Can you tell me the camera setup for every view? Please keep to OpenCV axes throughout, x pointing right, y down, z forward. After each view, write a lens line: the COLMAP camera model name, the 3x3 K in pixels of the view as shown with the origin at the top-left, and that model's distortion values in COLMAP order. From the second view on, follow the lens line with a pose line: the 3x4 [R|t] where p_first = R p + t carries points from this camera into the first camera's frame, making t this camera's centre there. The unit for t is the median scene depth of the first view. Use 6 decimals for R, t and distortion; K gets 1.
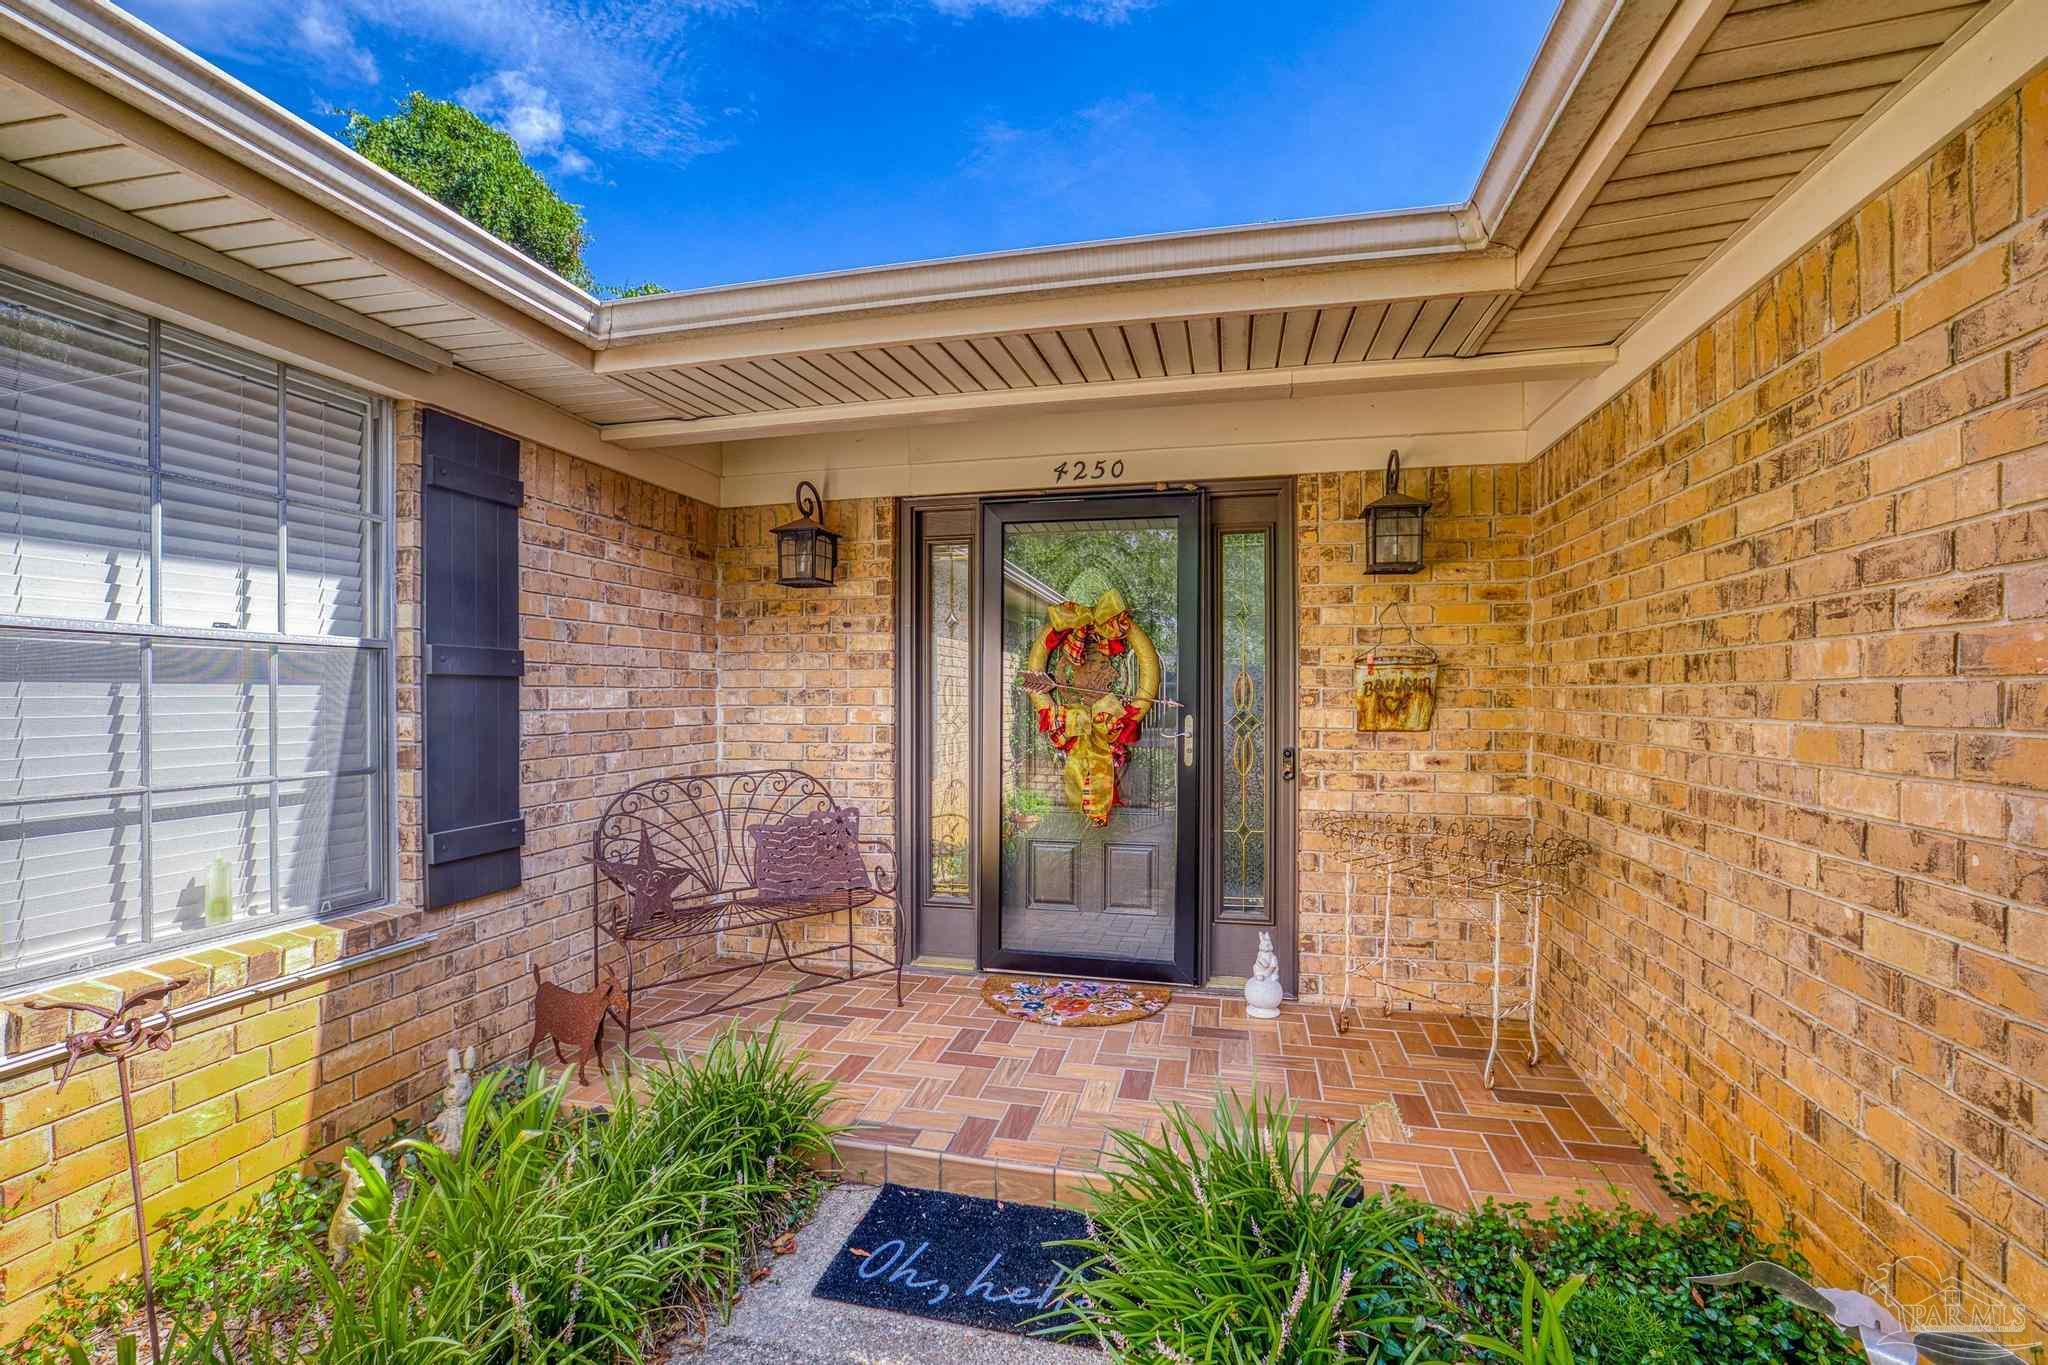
lens RADIAL K [[884.7, 0, 1022.0], [0, 884.7, 697.3], [0, 0, 1]] dist [-0.051095, 0.020838]
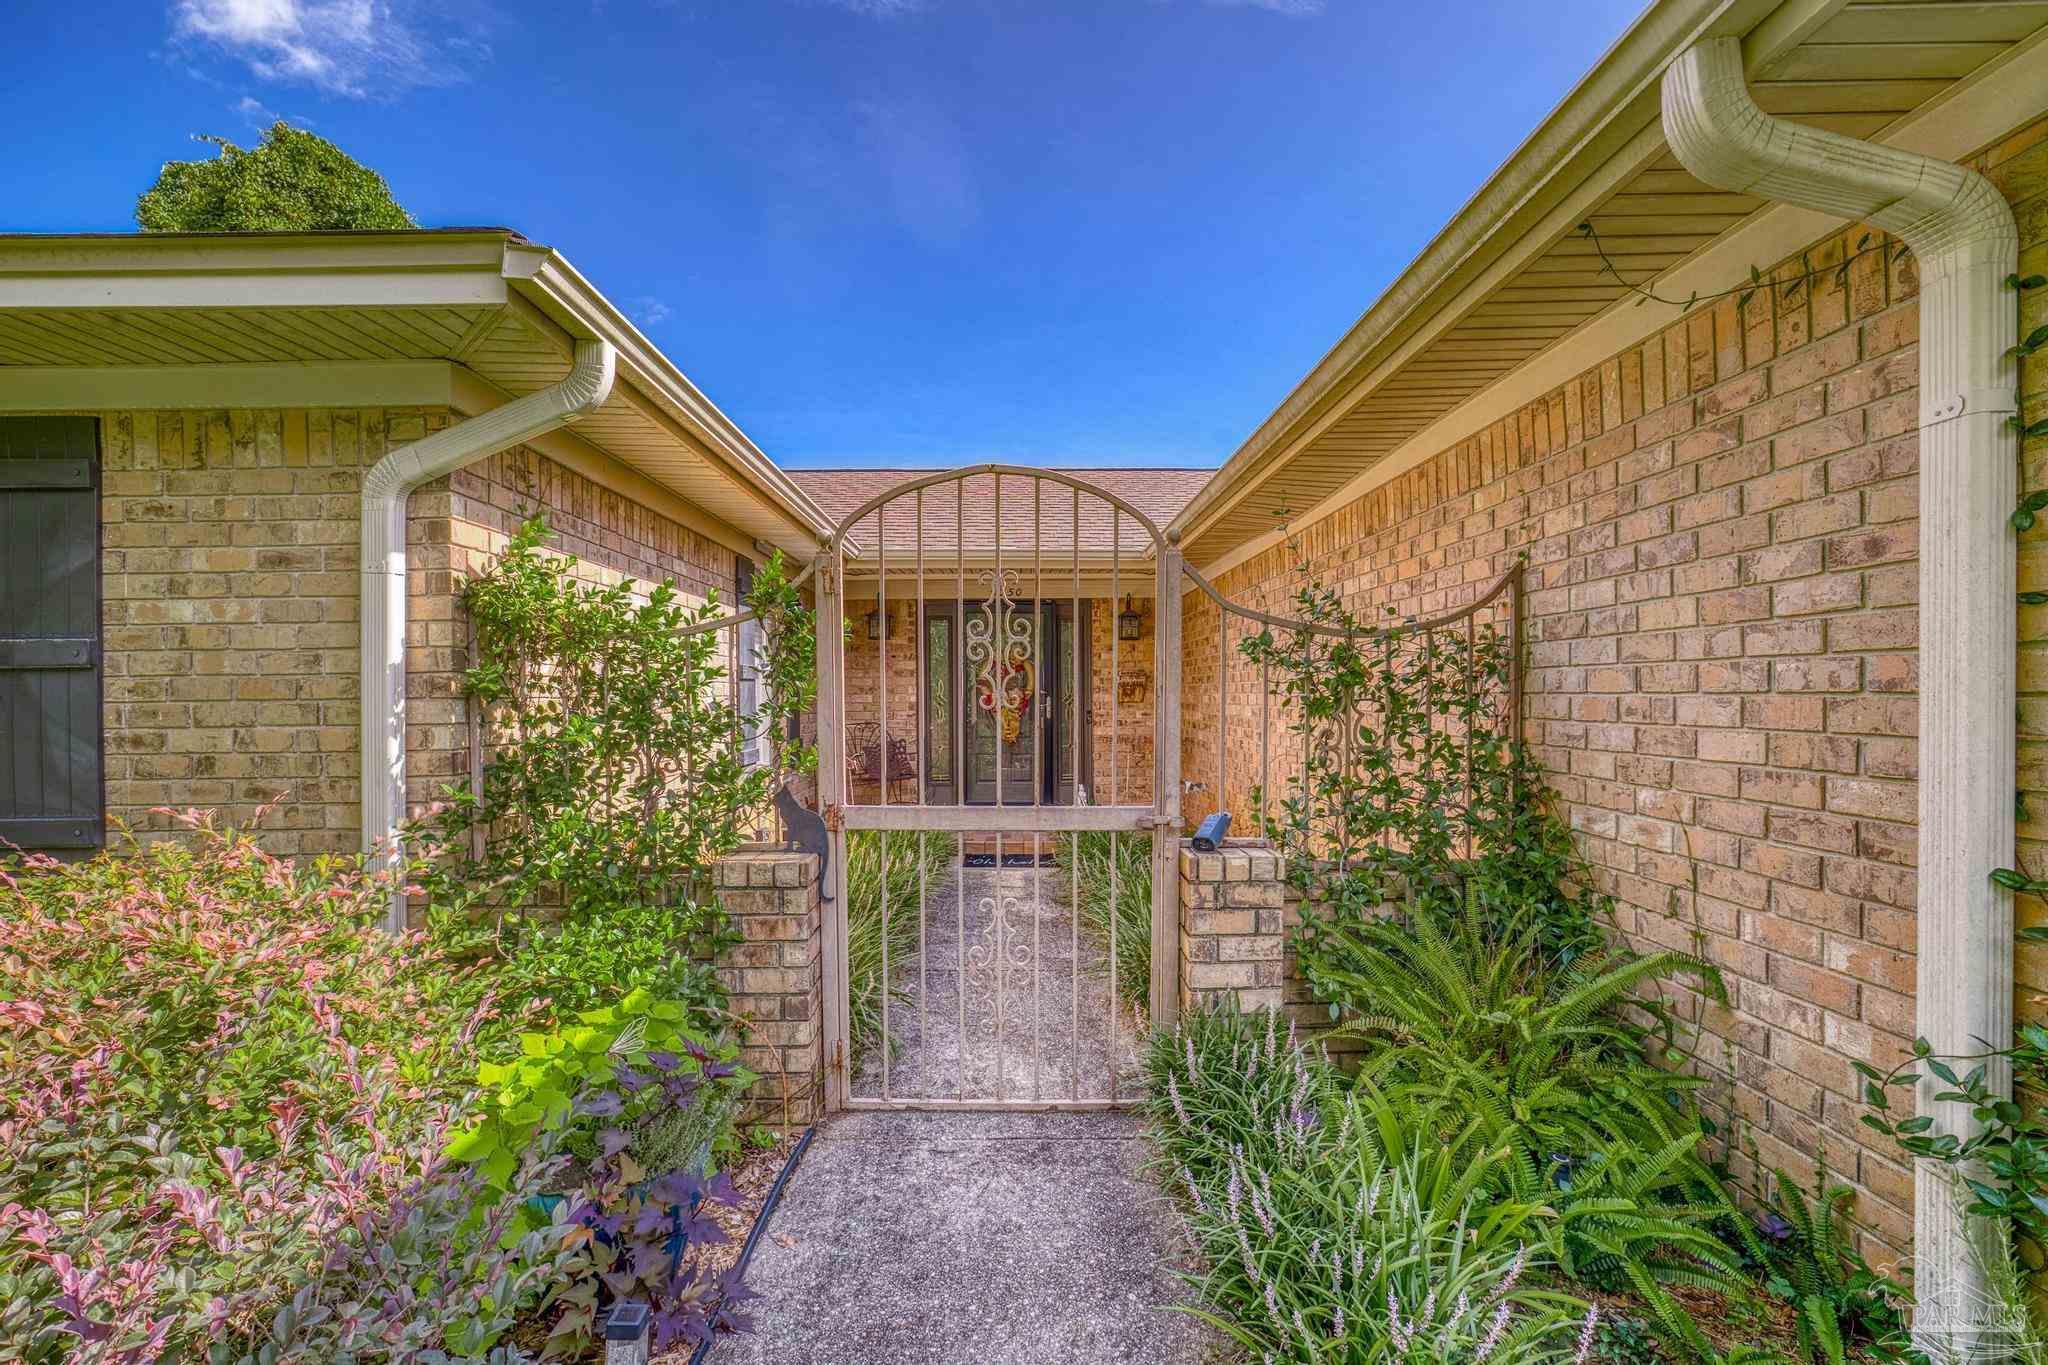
lens RADIAL K [[884.7, 0, 1022.0], [0, 884.7, 697.3], [0, 0, 1]] dist [-0.051095, 0.020838]
pose [[0.964710, -0.006960, 0.263224, -0.528558], [0.005042, 0.999956, 0.007961, 0.002157], [-0.263268, -0.006353, 0.964702, -1.333276]]
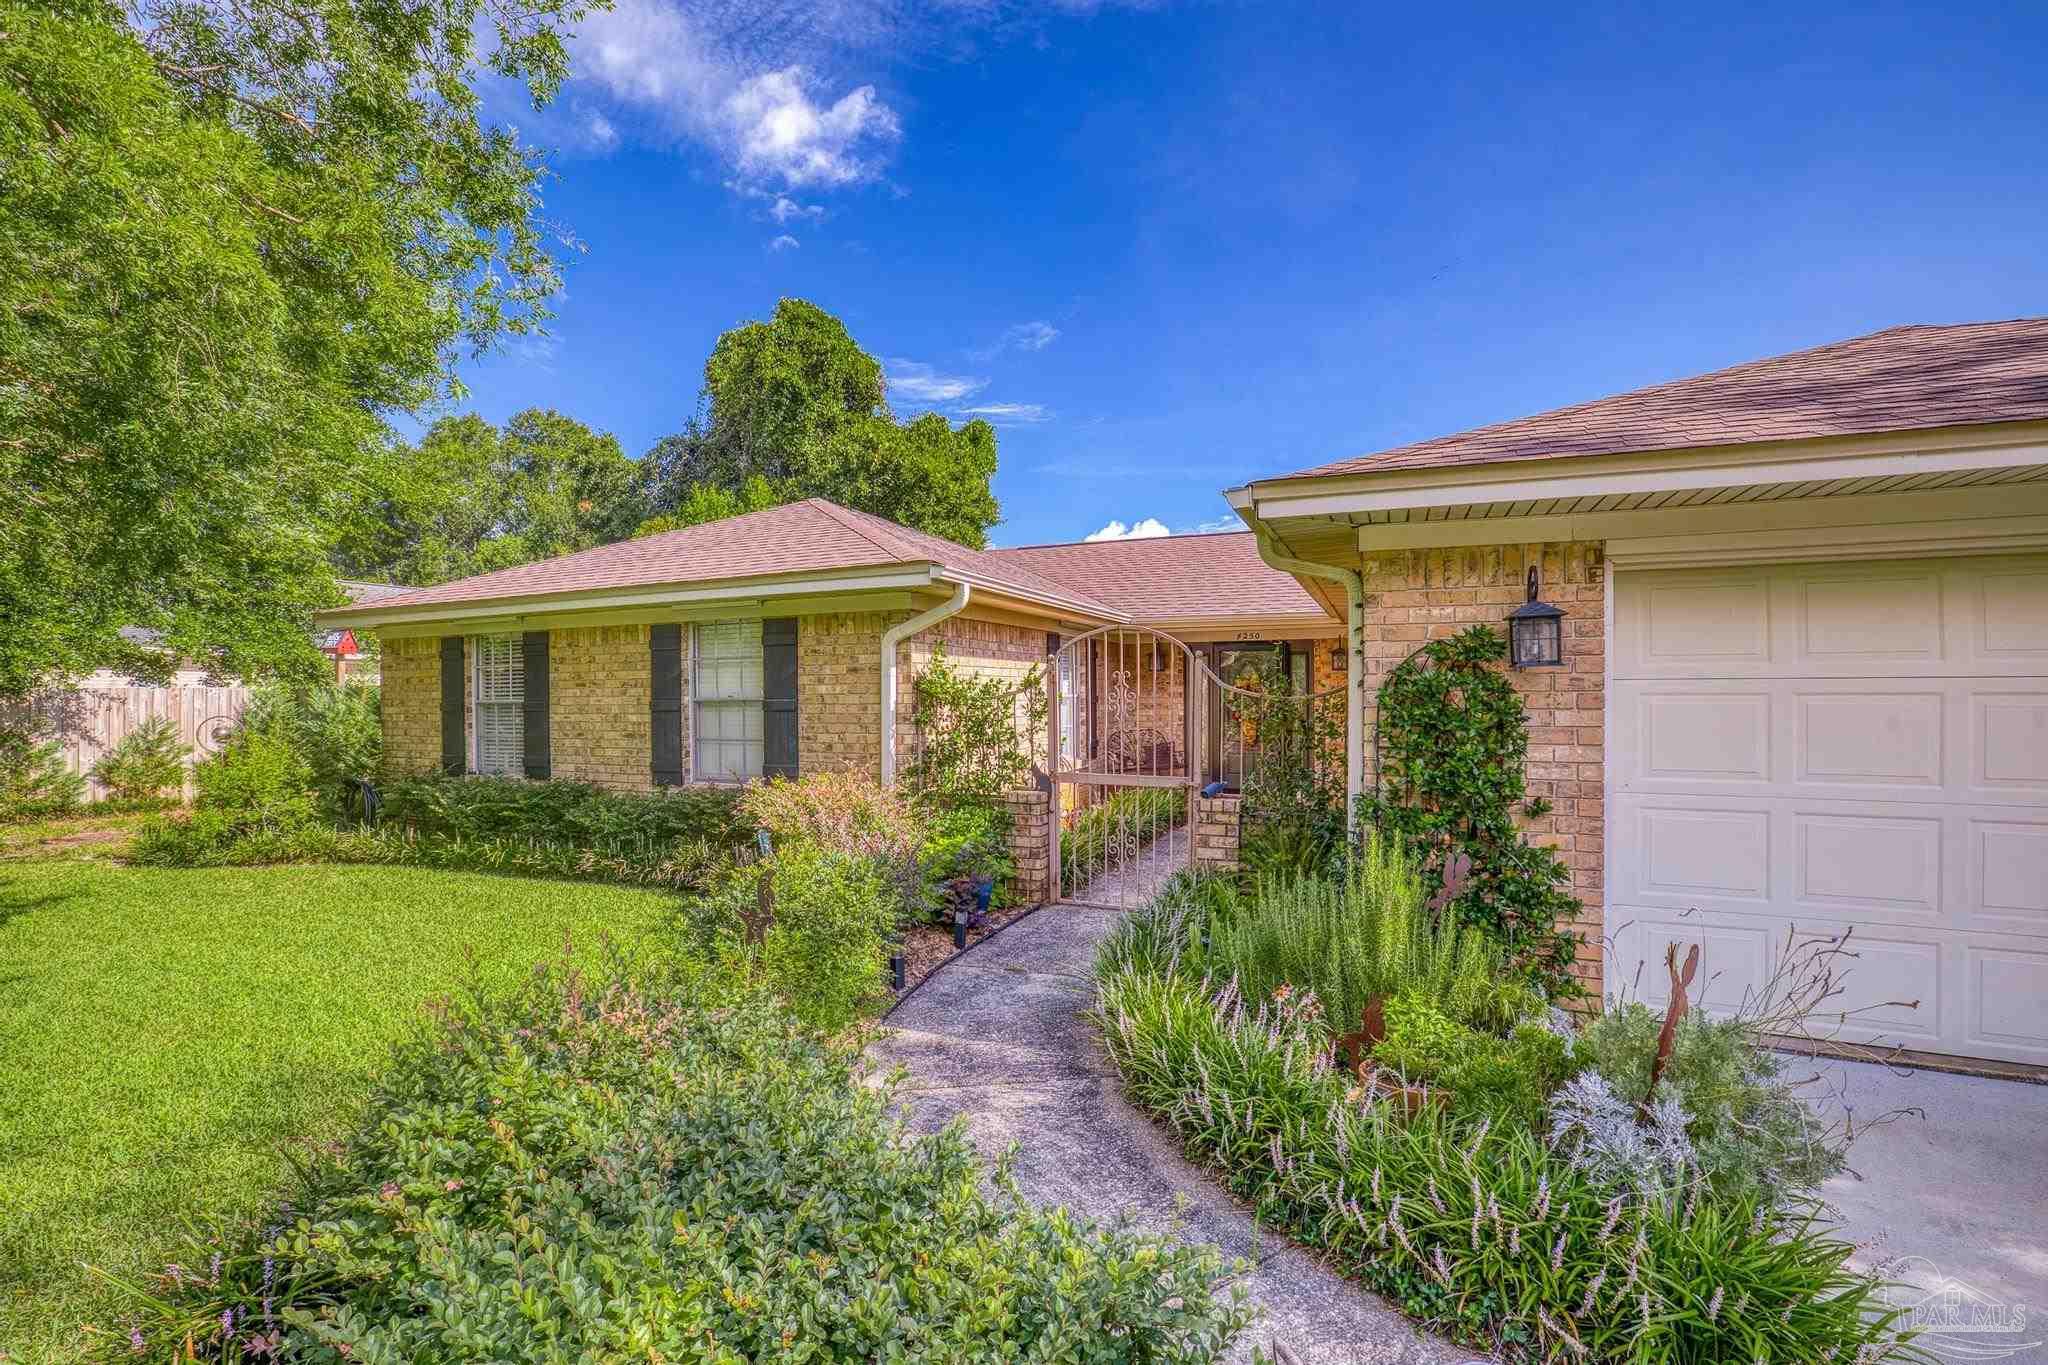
lens RADIAL K [[884.7, 0, 1022.0], [0, 884.7, 697.3], [0, 0, 1]] dist [-0.051095, 0.020838]
pose [[0.988113, -0.003077, -0.153701, -0.250903], [0.004391, 0.999957, 0.008208, -0.071327], [0.153669, -0.008785, 0.988083, -2.429107]]
